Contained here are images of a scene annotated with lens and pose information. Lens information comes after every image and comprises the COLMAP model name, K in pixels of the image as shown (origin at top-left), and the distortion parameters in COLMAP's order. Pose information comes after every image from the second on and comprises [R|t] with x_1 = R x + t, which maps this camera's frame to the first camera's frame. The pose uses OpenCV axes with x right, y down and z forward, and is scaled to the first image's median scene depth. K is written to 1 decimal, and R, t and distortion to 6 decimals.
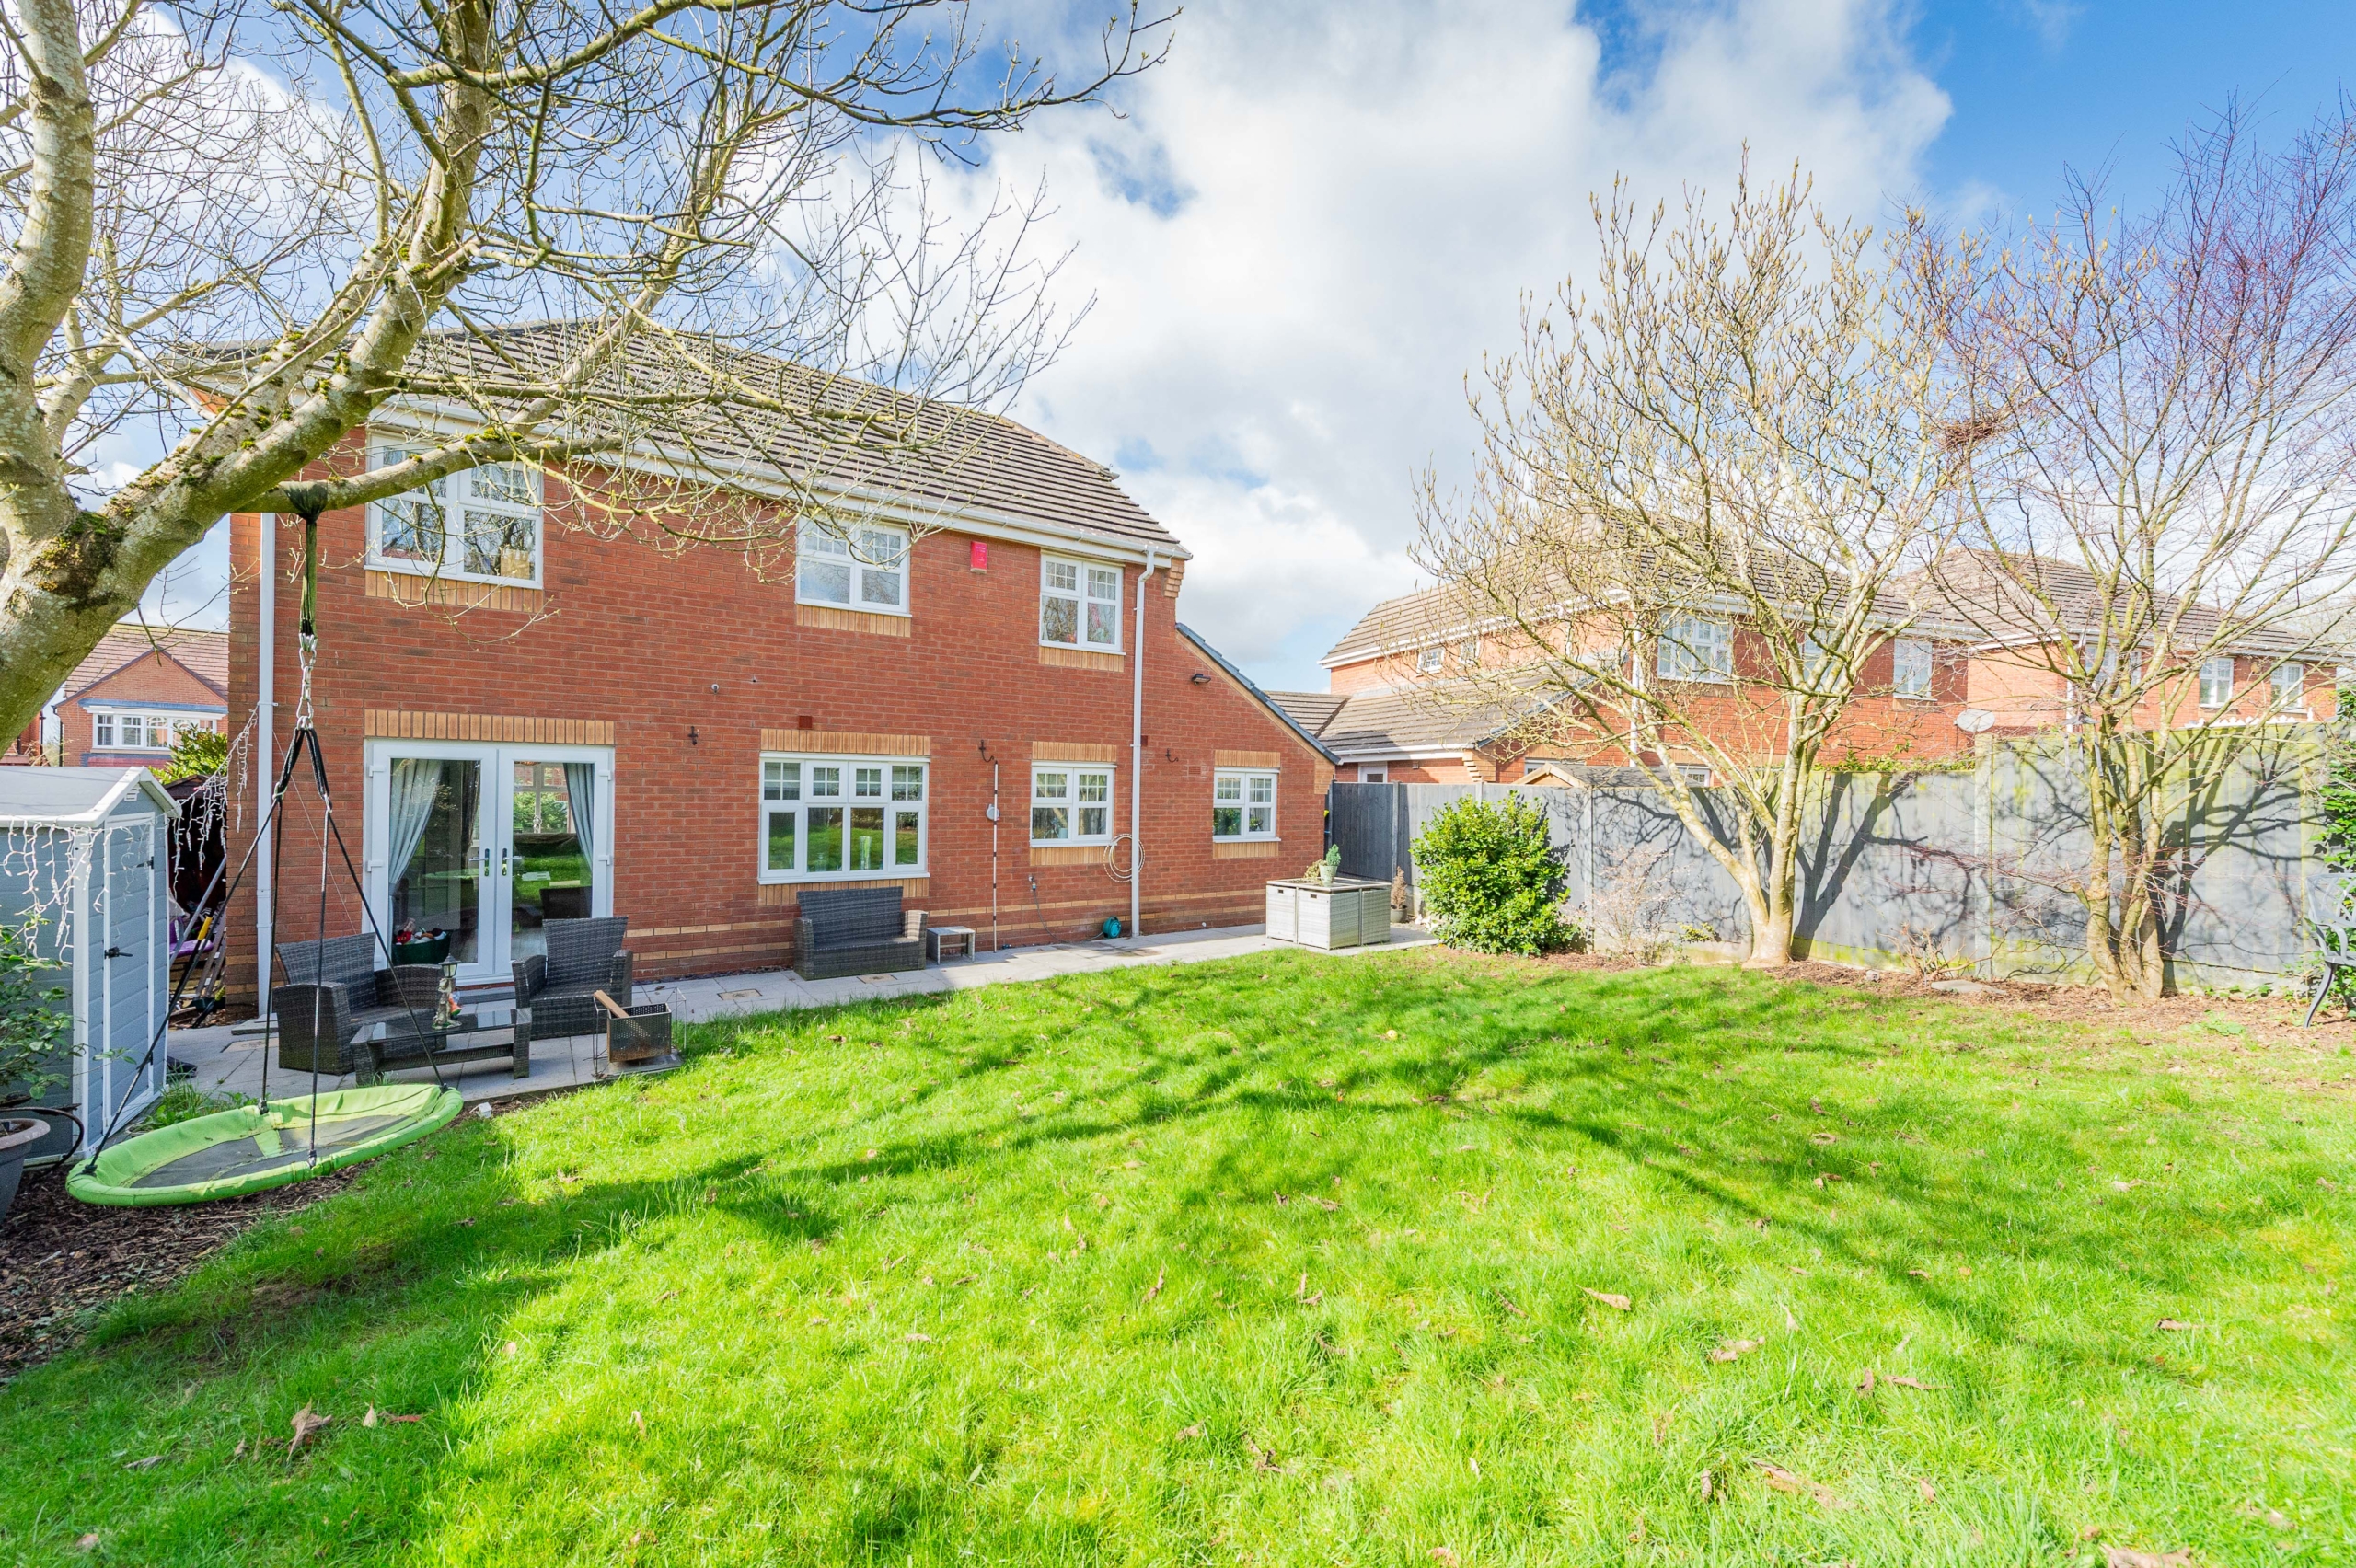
lens RADIAL K [[942.7, 0, 1178.2], [0, 942.7, 783.6], [0, 0, 1]] dist [0.004167, -0.002304]
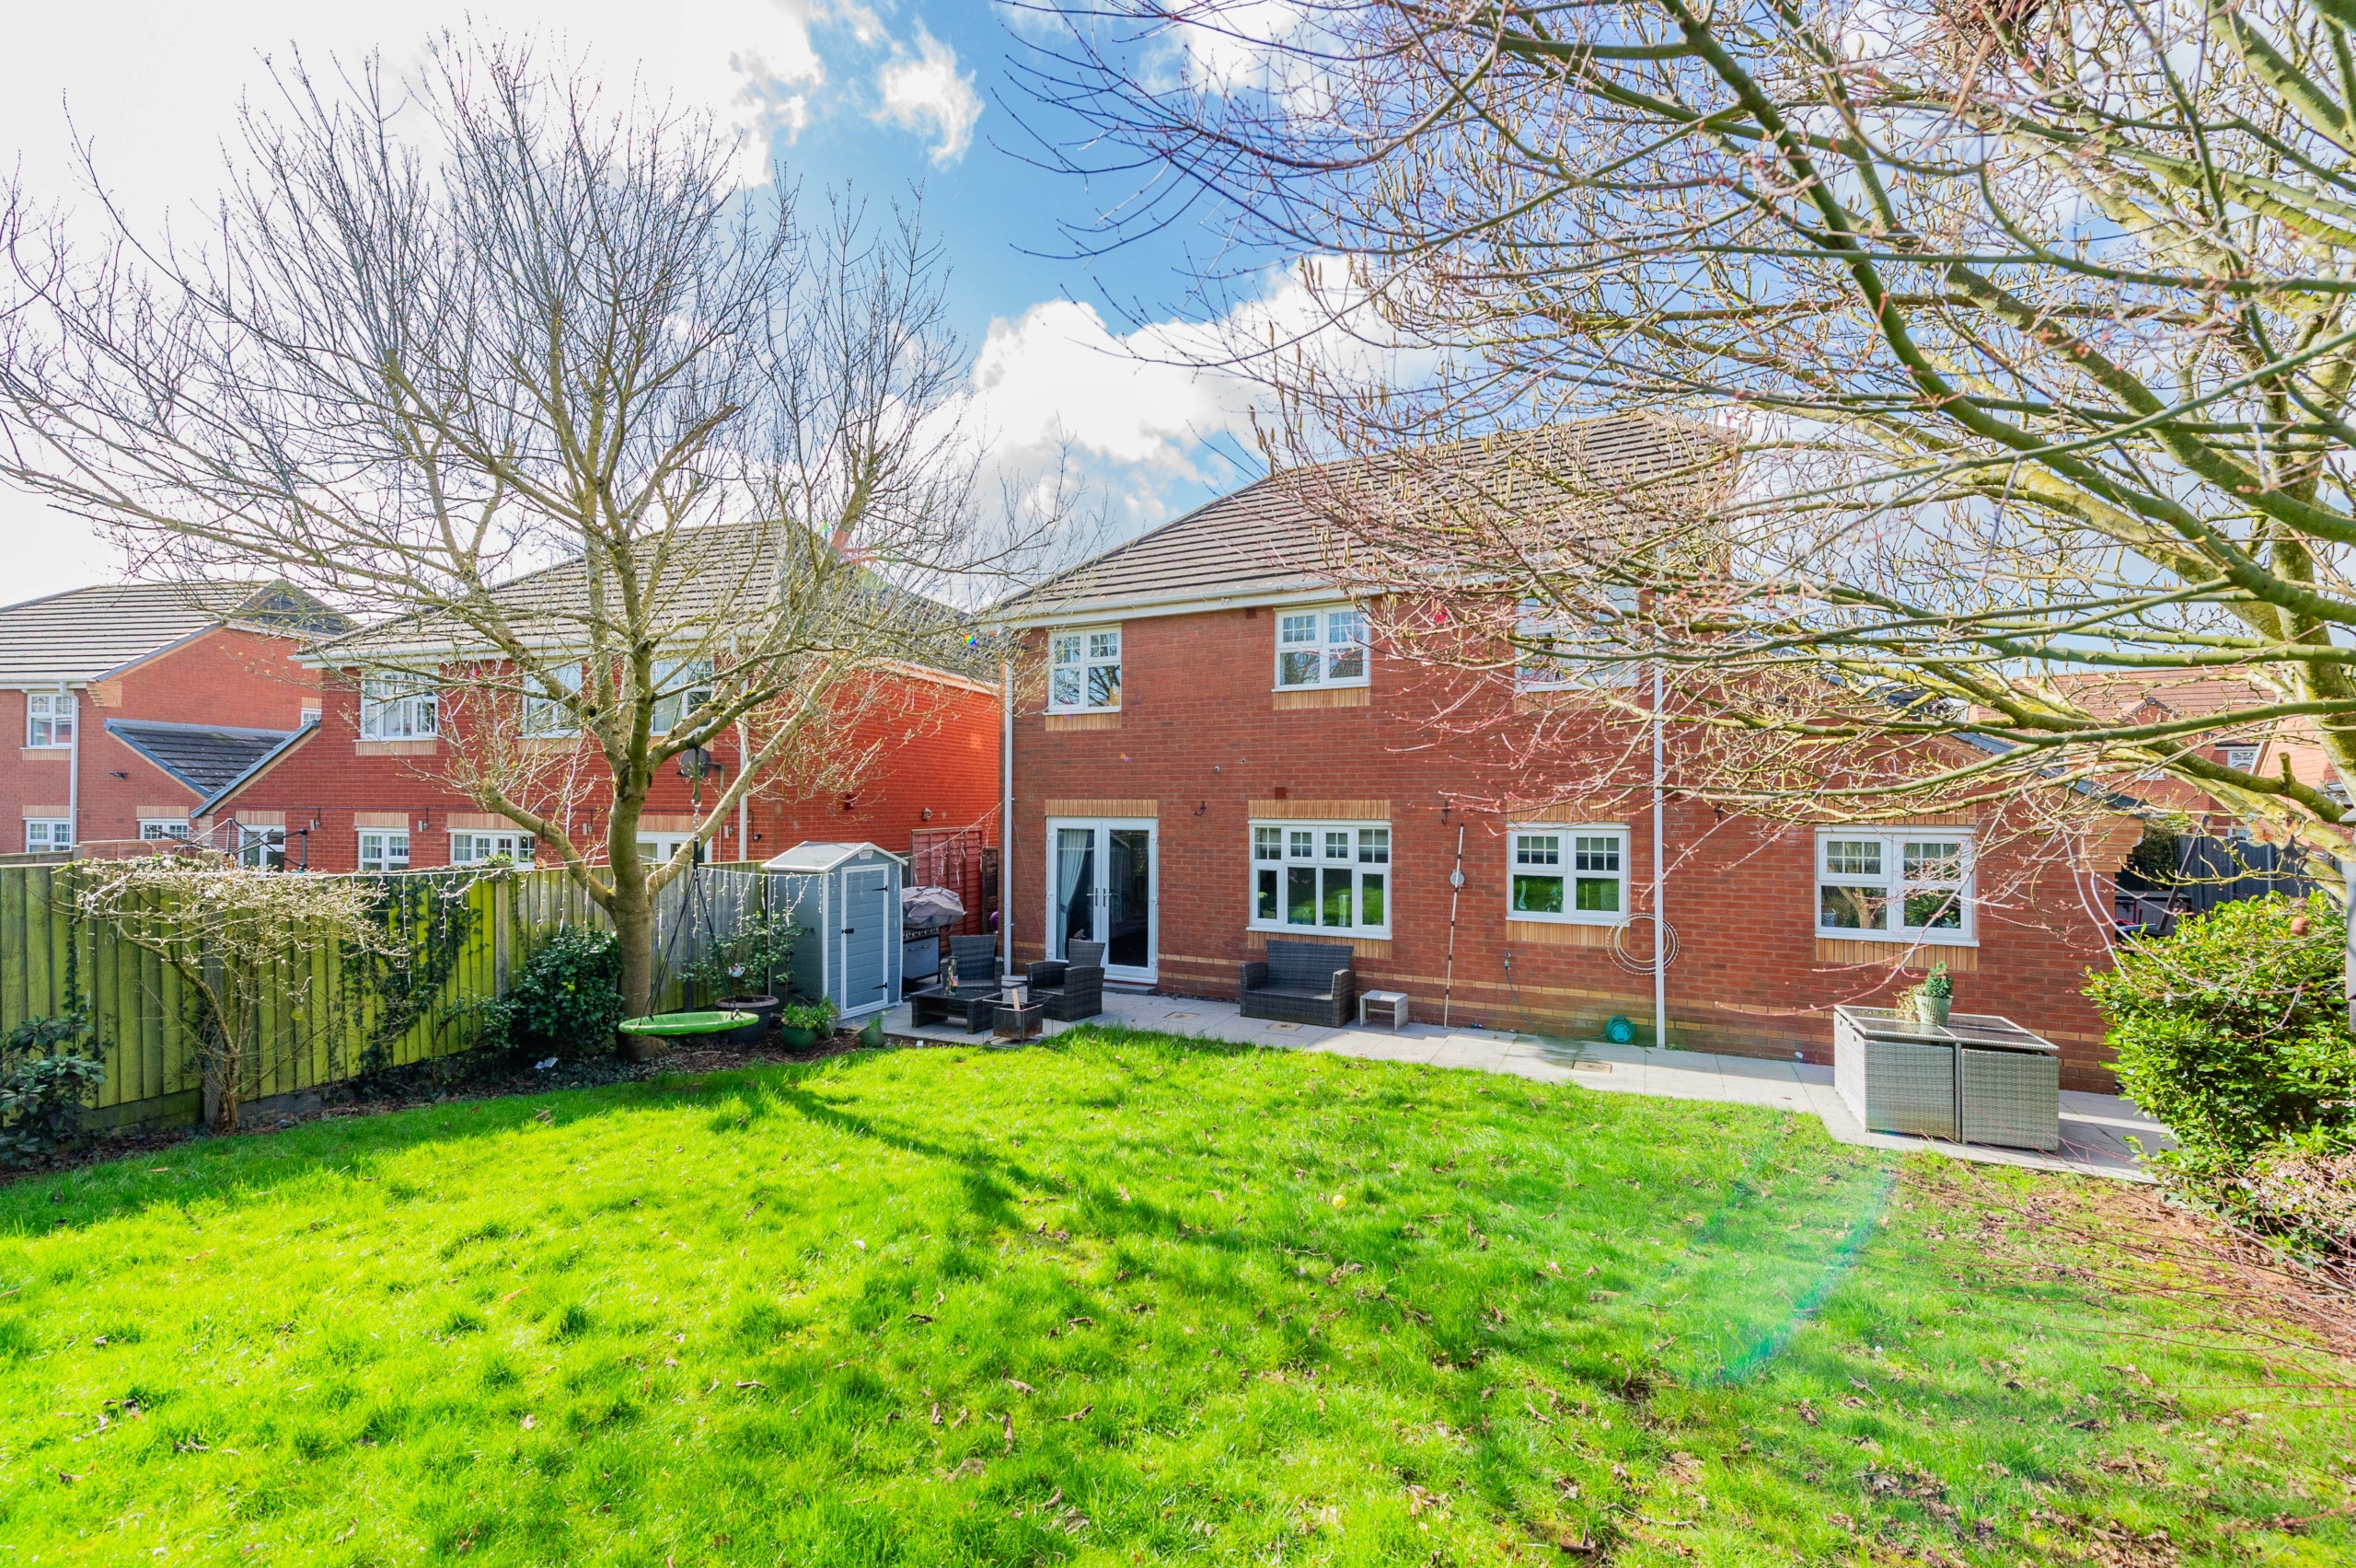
lens RADIAL K [[852.9, 0, 1176.0], [0, 852.9, 778.6], [0, 0, 1]] dist [0.002541, 0.000055]
pose [[0.513676, -0.066671, -0.855390, 0.420759], [-0.012387, 0.996296, -0.085092, 0.008303], [0.857895, 0.054306, 0.510948, 0.342620]]
